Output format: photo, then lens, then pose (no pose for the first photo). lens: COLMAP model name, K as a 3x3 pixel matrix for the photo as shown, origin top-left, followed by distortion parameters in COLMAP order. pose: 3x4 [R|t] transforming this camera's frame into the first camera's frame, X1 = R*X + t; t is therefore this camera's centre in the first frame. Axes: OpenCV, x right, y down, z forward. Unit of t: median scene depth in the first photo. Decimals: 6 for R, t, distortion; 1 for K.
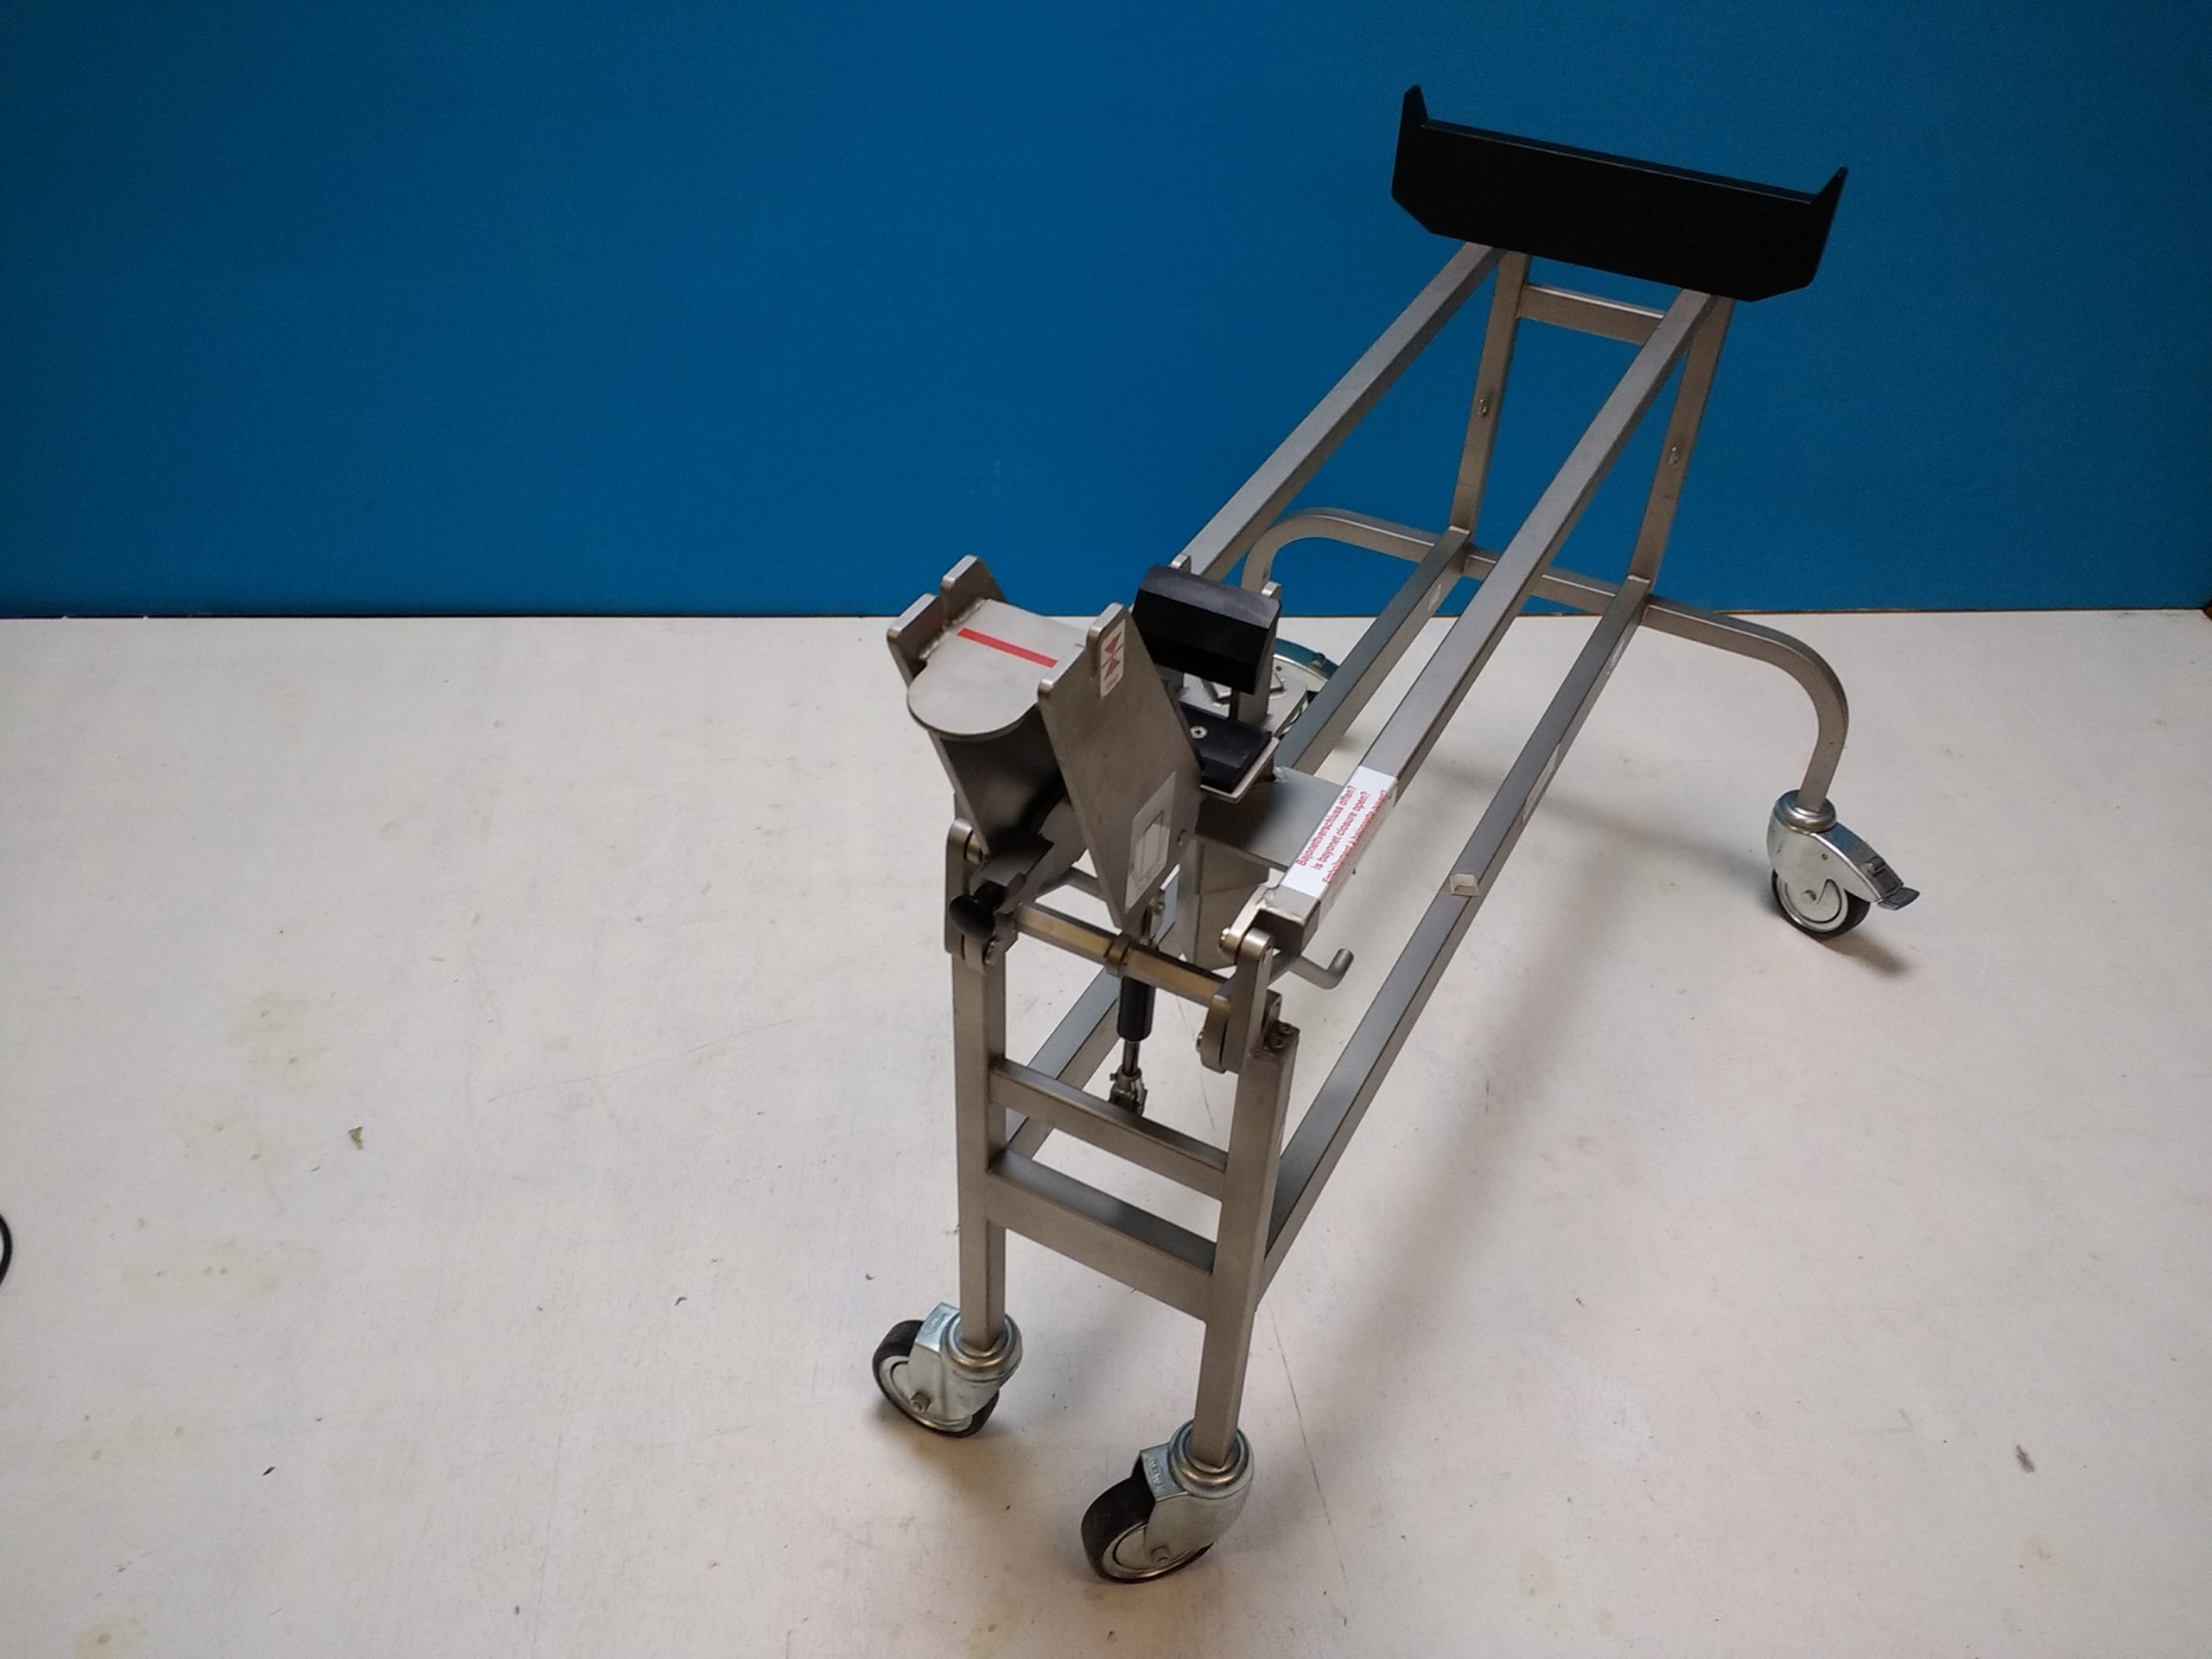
lens RADIAL K [[1849.4, 0, 1112.5], [0, 1849.4, 831.3], [0, 0, 1]] dist [0.034691, -0.087339]
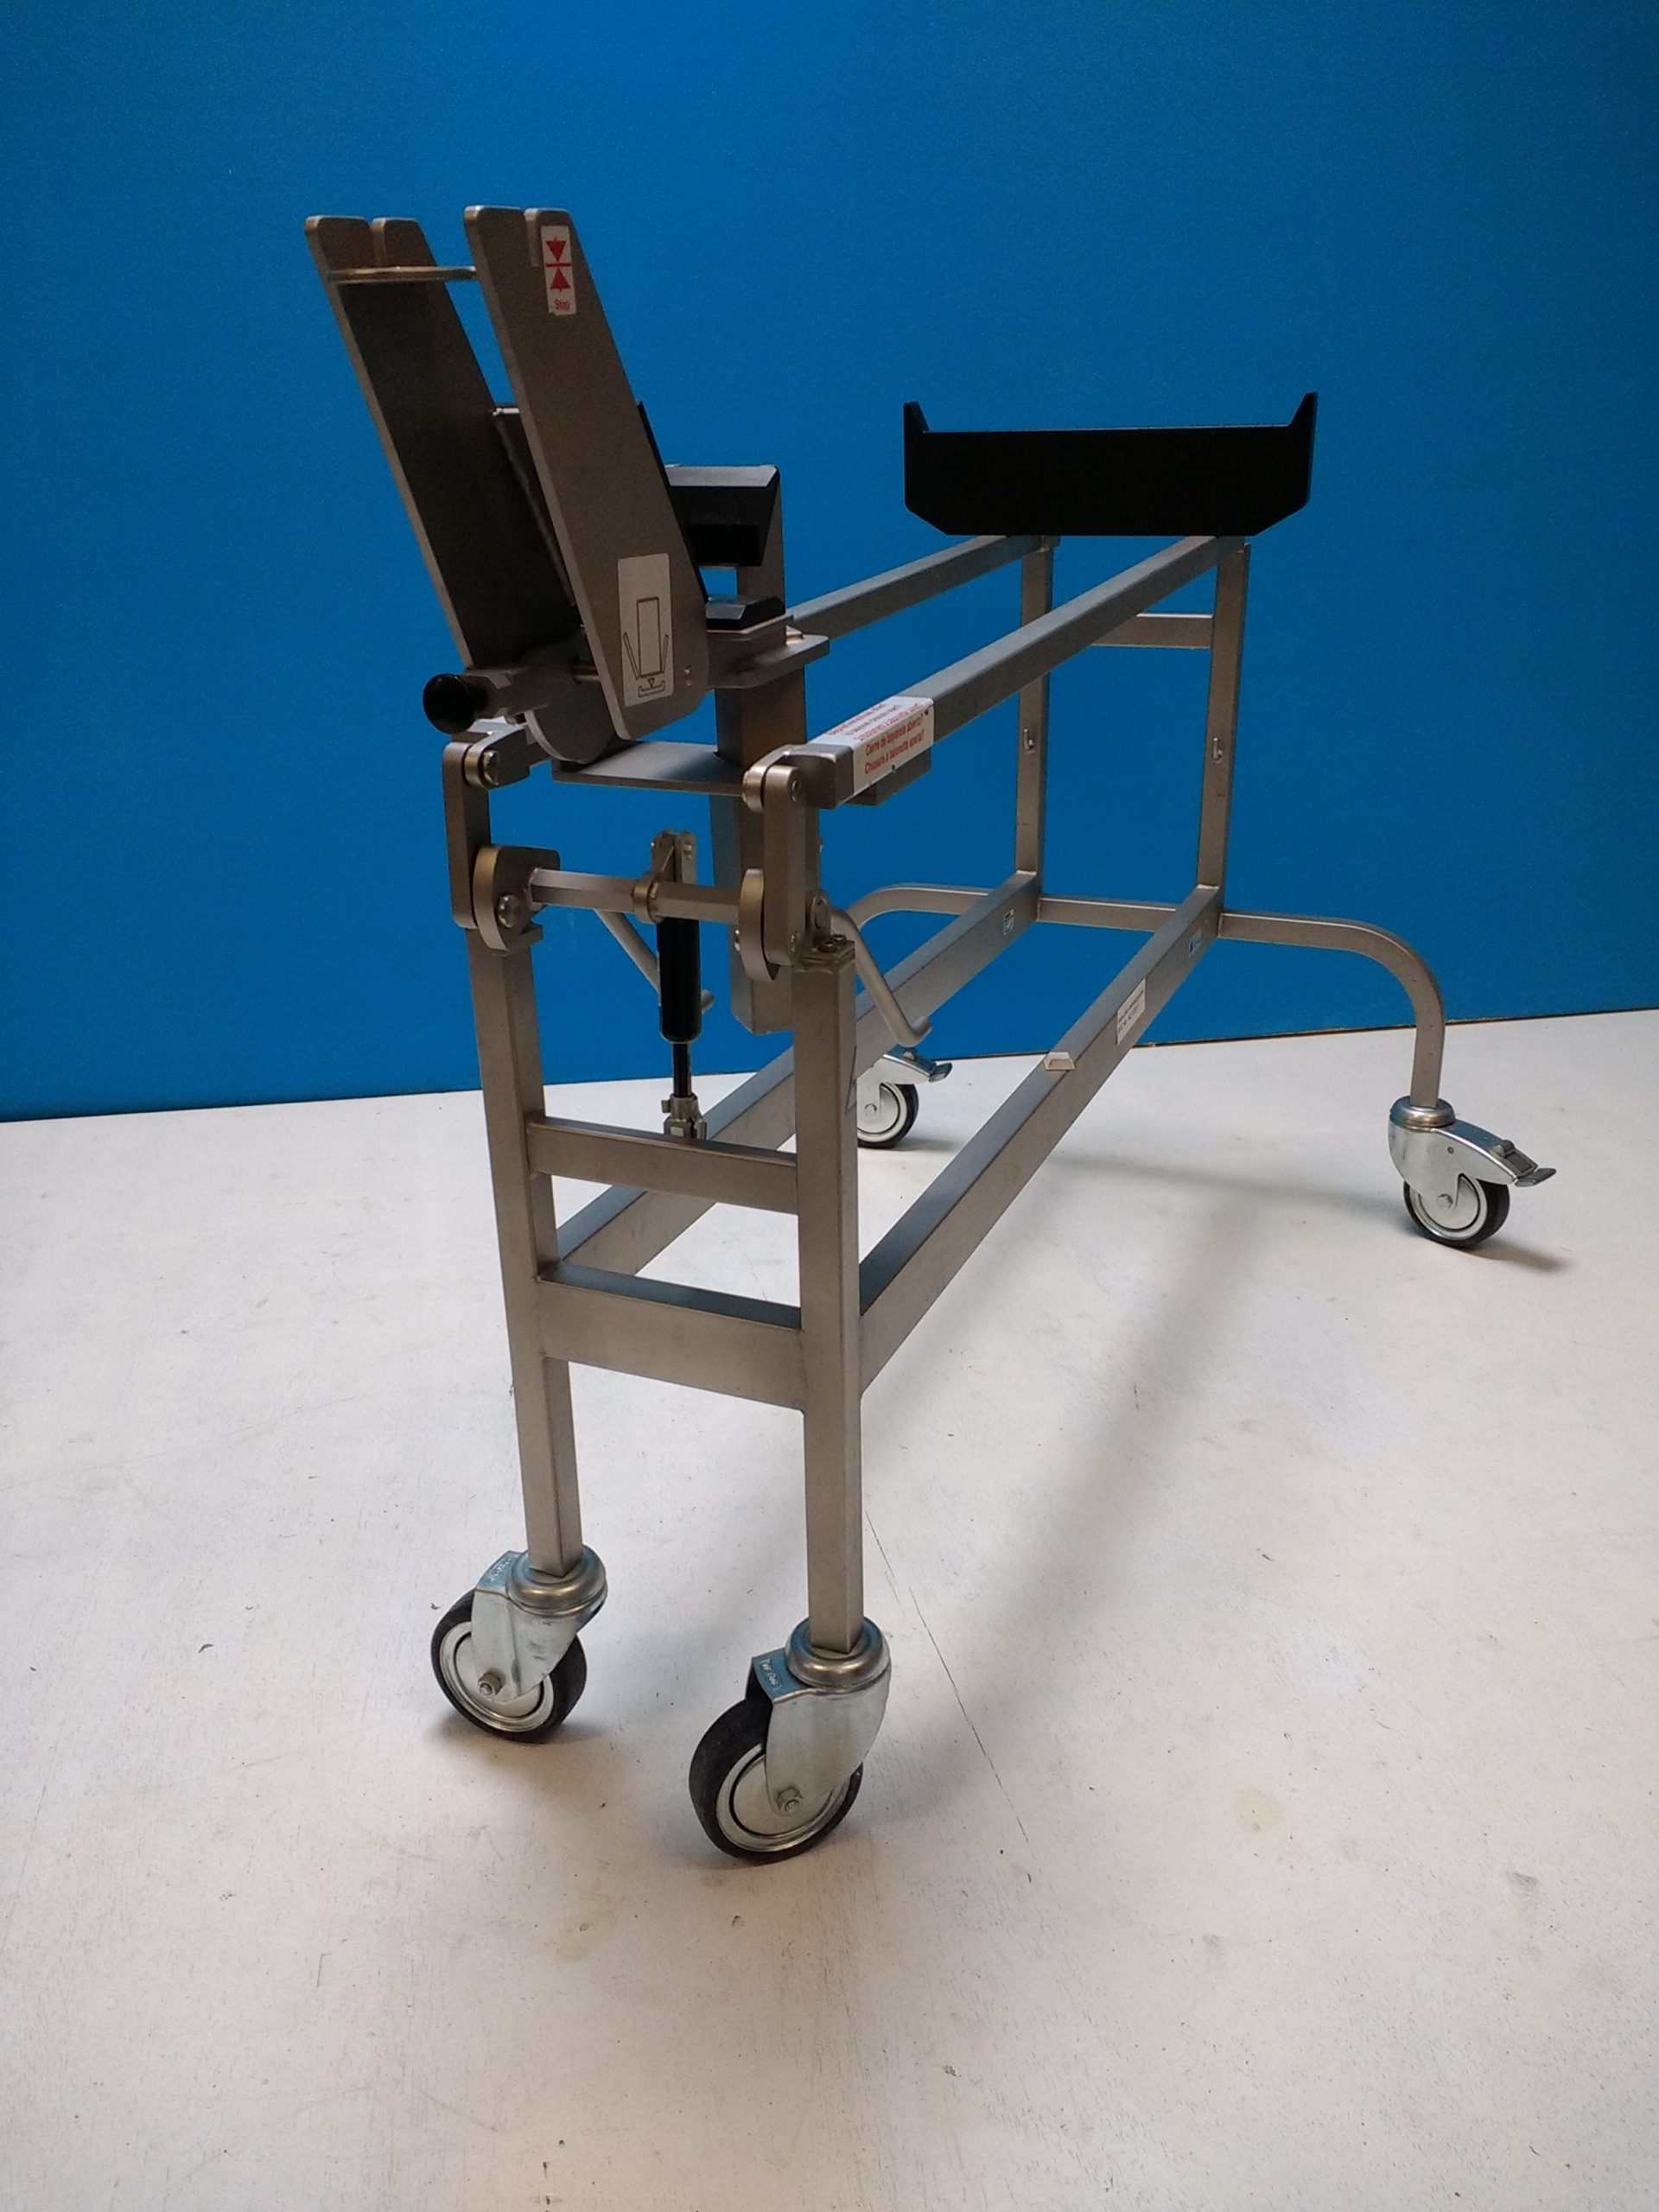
lens RADIAL K [[1849.4, 0, 843.0], [0, 1849.4, 1031.4], [0, 0, 1]] dist [0.034691, -0.087339]
pose [[0.994157, -0.088898, 0.061225, 0.027342], [0.104270, 0.937590, -0.331743, 0.322075], [-0.027912, 0.336188, 0.941381, 0.122049]]
